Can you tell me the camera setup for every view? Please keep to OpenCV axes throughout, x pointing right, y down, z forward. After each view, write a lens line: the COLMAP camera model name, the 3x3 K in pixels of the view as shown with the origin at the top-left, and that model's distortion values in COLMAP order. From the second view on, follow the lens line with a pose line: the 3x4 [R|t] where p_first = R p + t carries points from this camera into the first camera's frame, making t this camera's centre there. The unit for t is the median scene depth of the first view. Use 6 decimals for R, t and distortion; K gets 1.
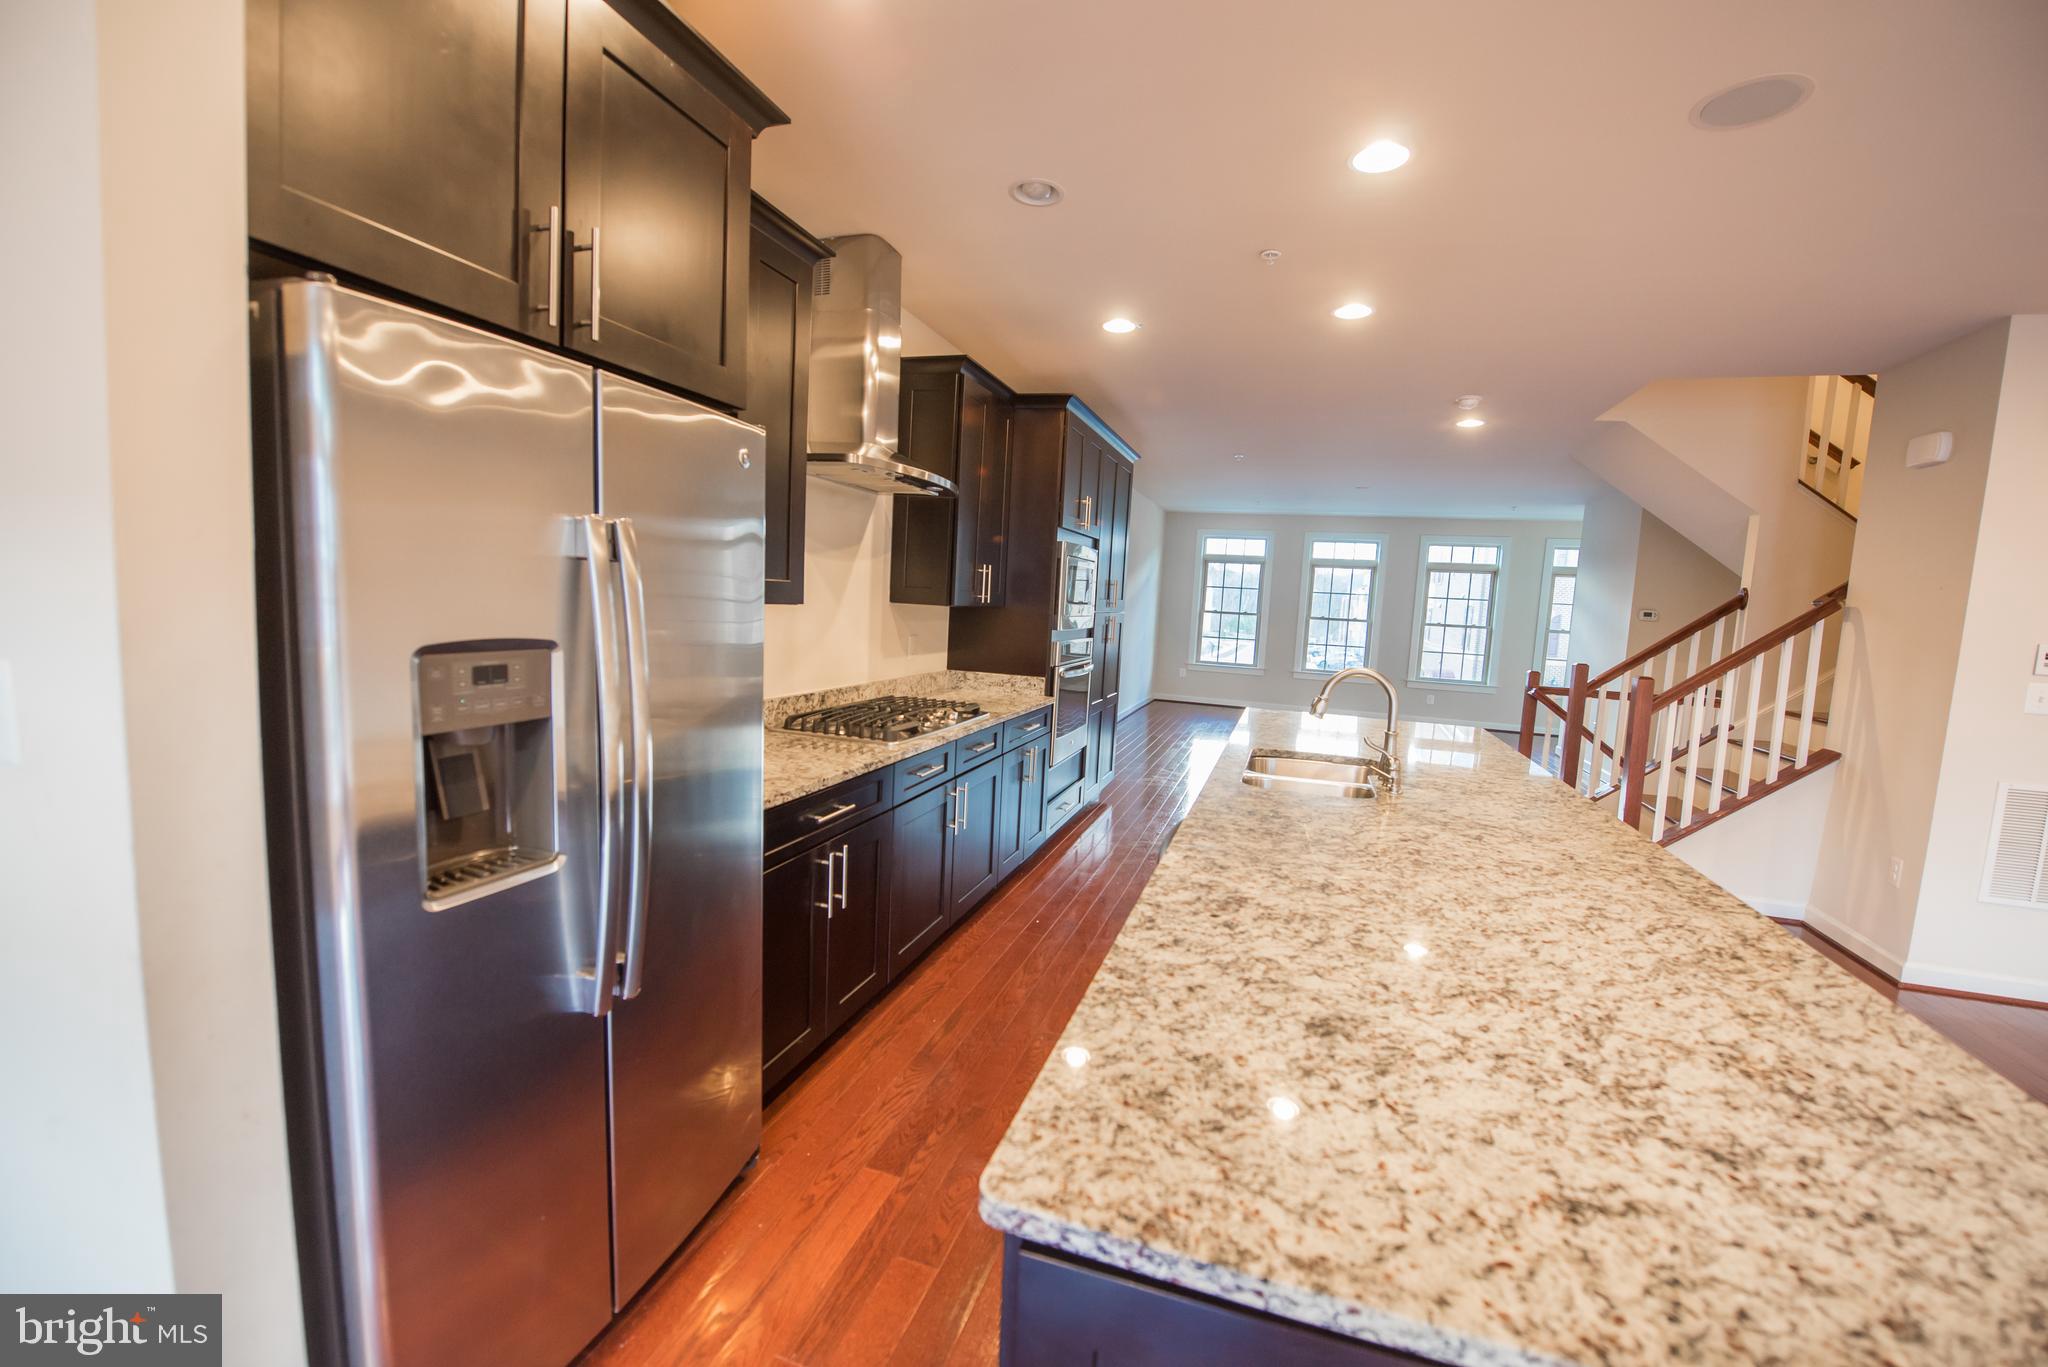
lens RADIAL K [[817.1, 0, 1028.1], [0, 817.1, 680.1], [0, 0, 1]] dist [-0.016407, -0.002218]
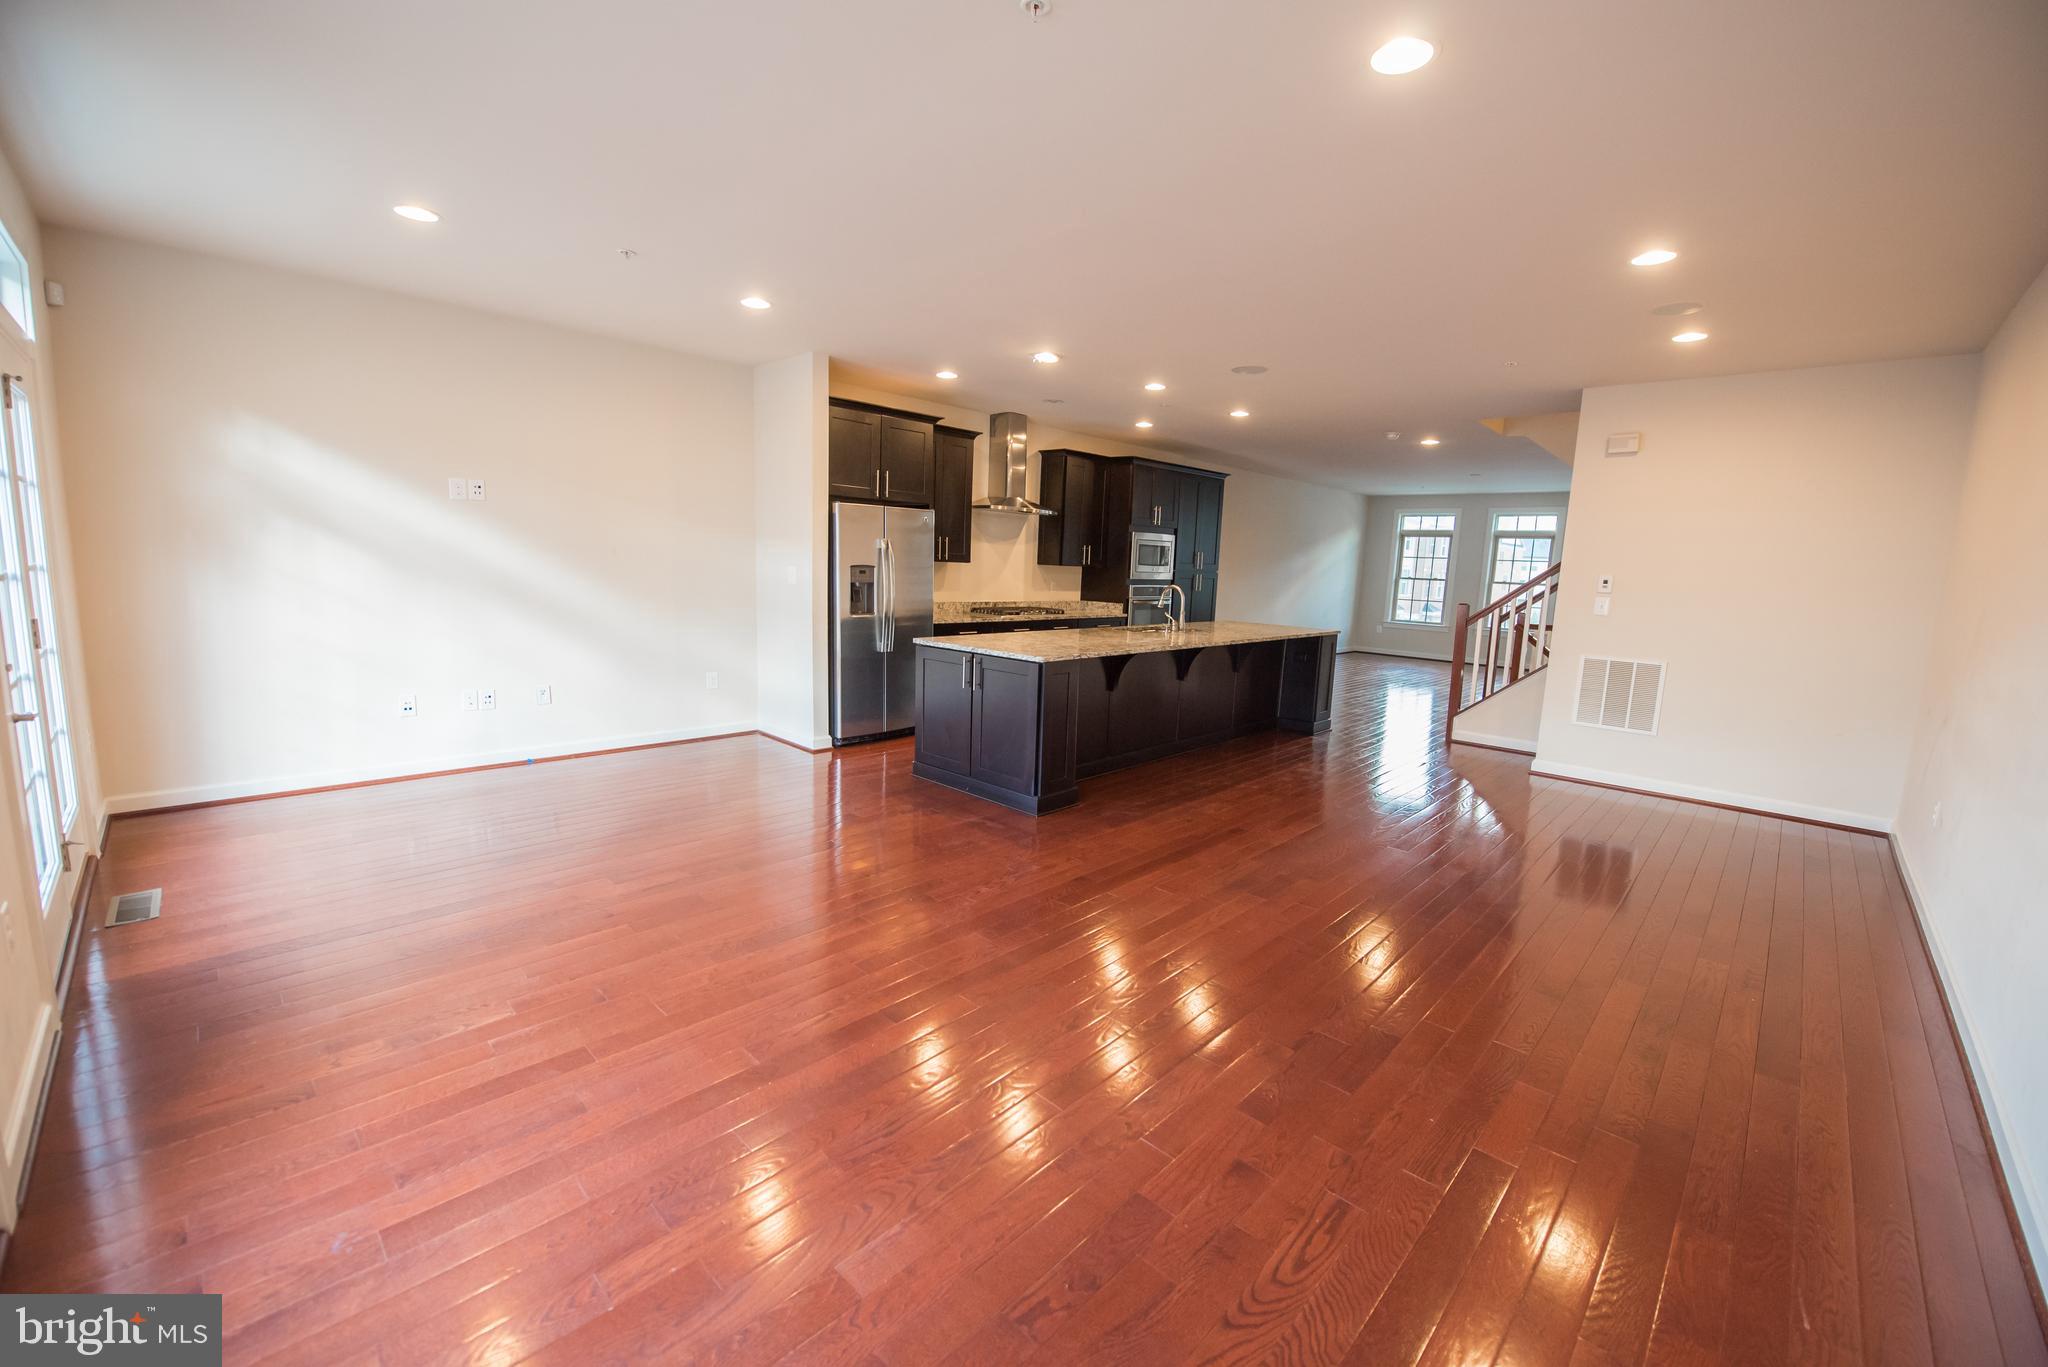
lens RADIAL K [[820.2, 0, 1025.9], [0, 820.2, 680.3], [0, 0, 1]] dist [-0.019163, -0.000921]
pose [[0.901826, 0.044683, -0.429783, 0.757327], [-0.034763, 0.998917, 0.030911, 0.145330], [0.430699, -0.012935, 0.902403, -0.970965]]
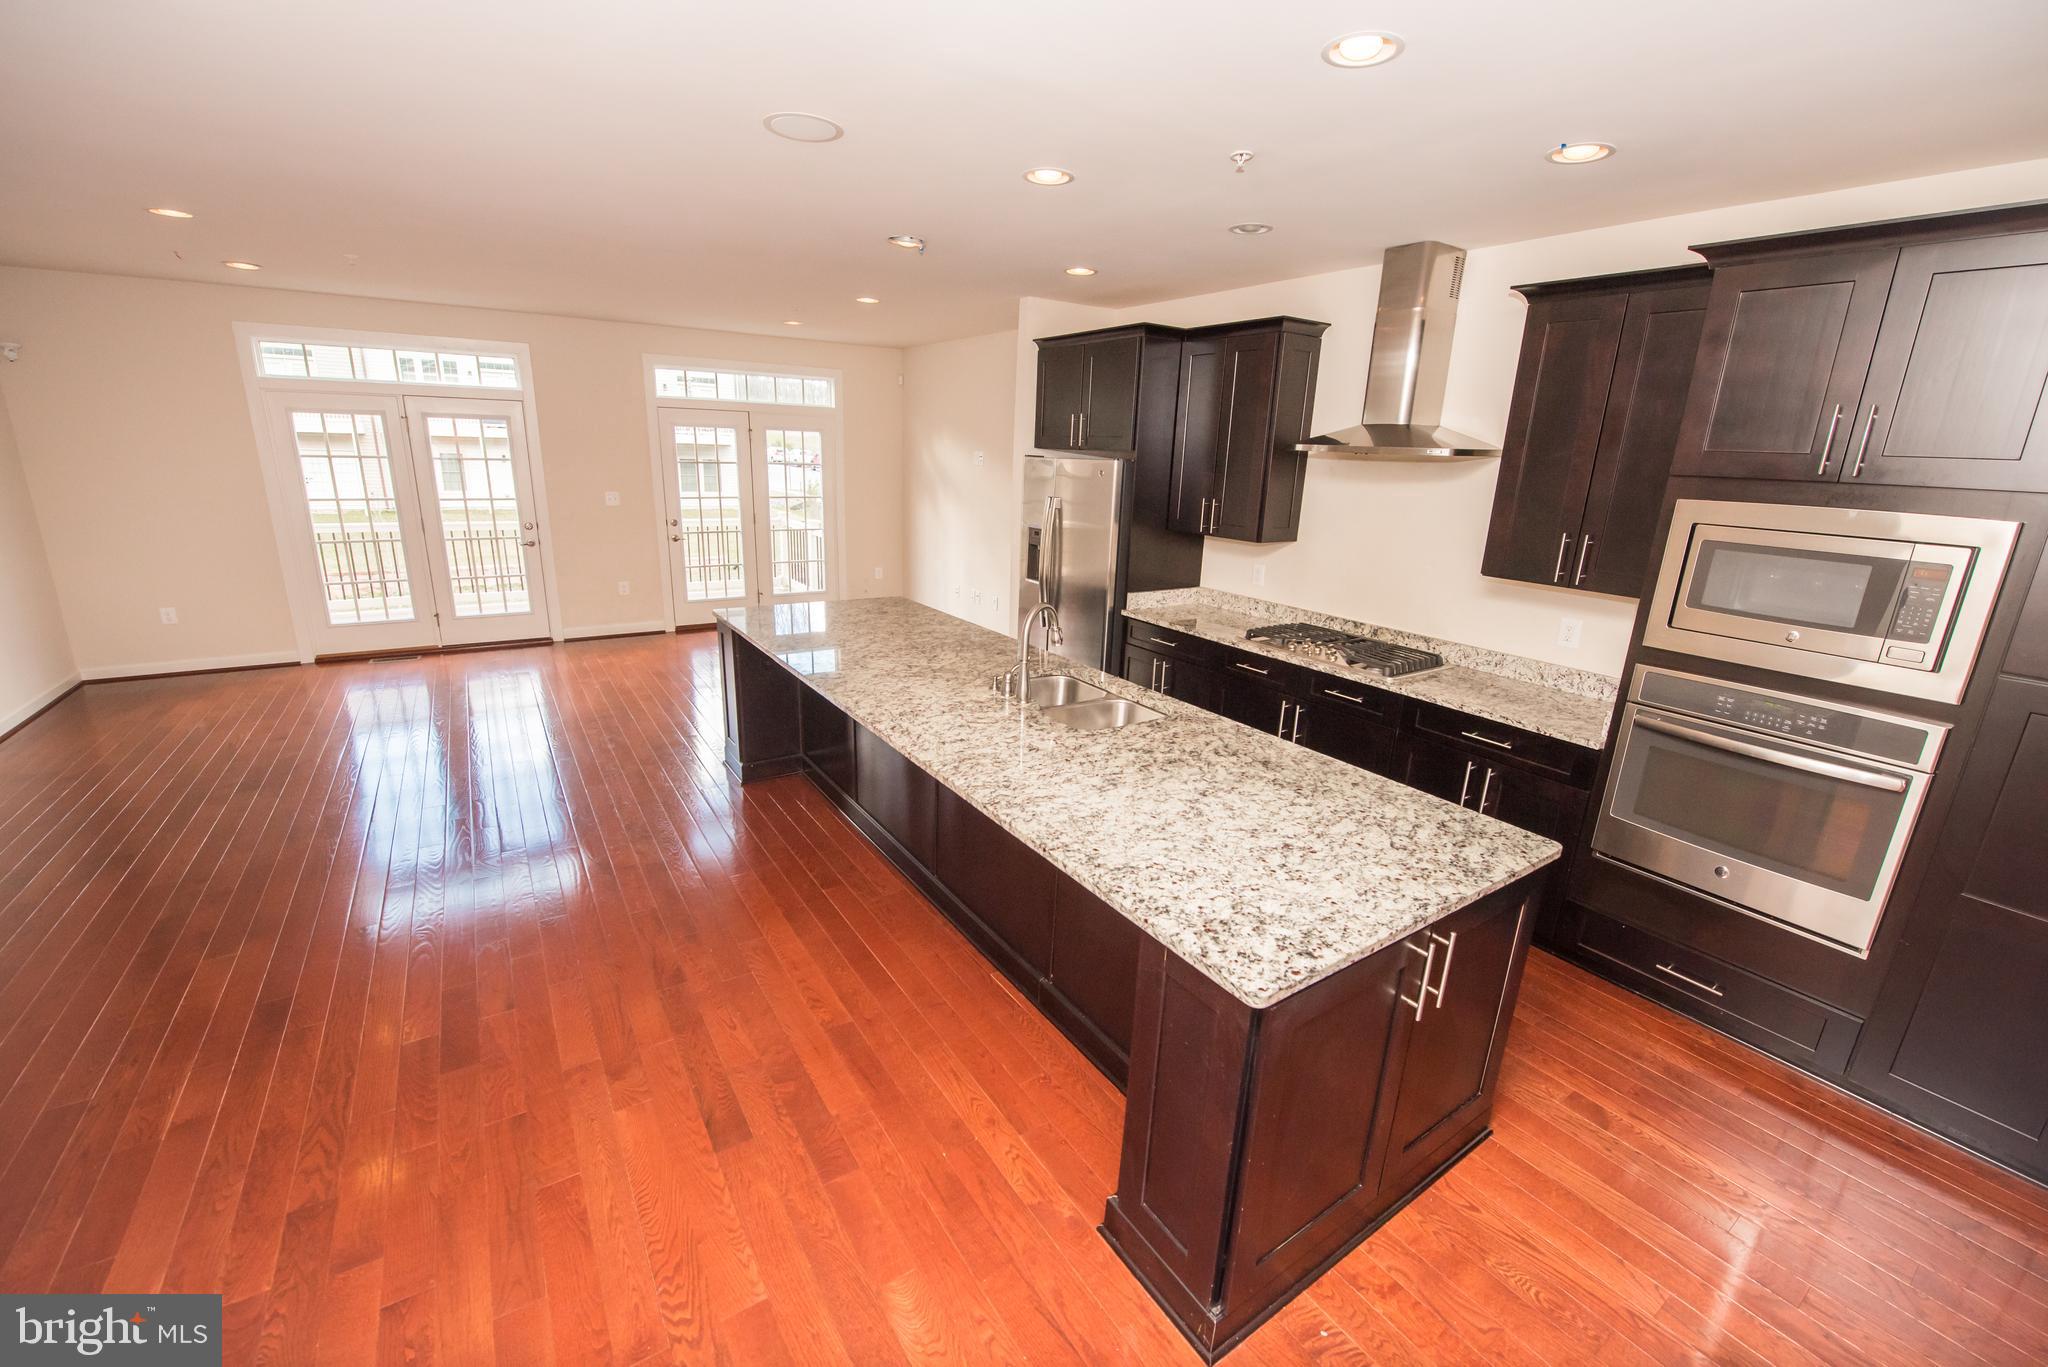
lens RADIAL K [[817.1, 0, 1028.1], [0, 817.1, 680.1], [0, 0, 1]] dist [-0.016407, -0.002218]
pose [[-0.609780, 0.142379, -0.779678, 0.931824], [-0.148856, 0.945653, 0.289107, -0.166597], [0.778467, 0.292351, -0.555446, 1.152830]]
